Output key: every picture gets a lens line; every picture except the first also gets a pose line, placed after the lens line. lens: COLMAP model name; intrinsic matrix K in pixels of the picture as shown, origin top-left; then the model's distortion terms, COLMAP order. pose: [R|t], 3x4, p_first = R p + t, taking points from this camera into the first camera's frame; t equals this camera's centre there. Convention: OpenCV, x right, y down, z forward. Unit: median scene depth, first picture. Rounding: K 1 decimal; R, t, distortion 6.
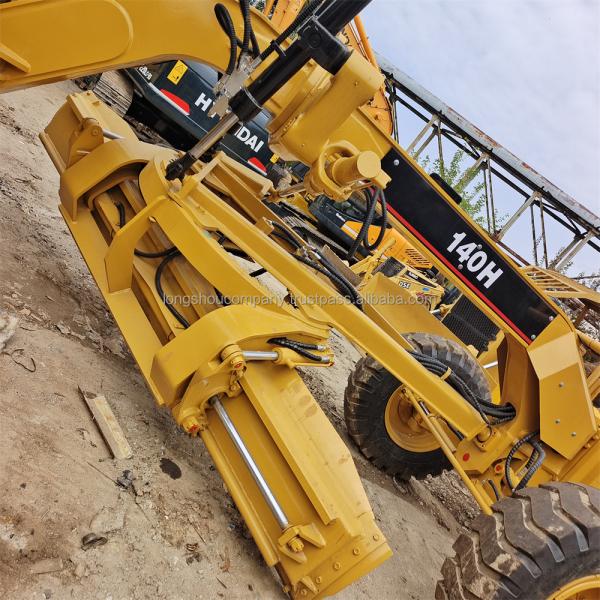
lens RADIAL K [[543.3, 0, 307.3], [0, 543.3, 302.2], [0, 0, 1]] dist [0.028440, 0.001777]
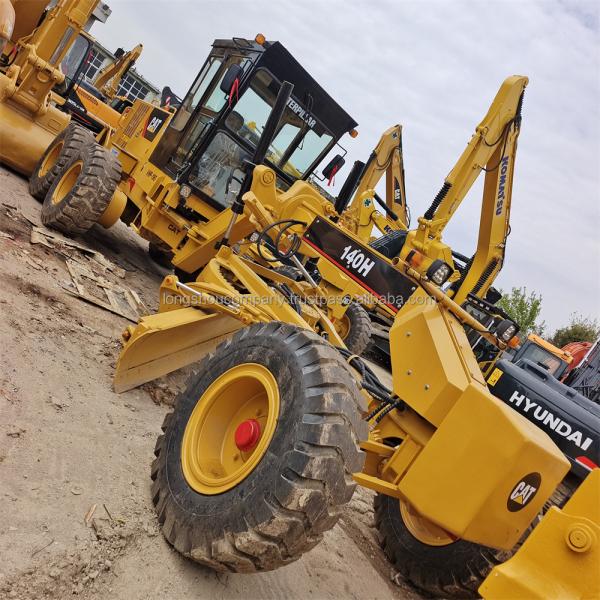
lens RADIAL K [[545.1, 0, 307.9], [0, 545.1, 302.3], [0, 0, 1]] dist [0.014335, 0.035431]
pose [[0.599284, -0.280132, -0.749924, 1.268902], [-0.383274, 0.722031, -0.575997, 0.861370], [0.702823, 0.632612, 0.325334, 0.547125]]
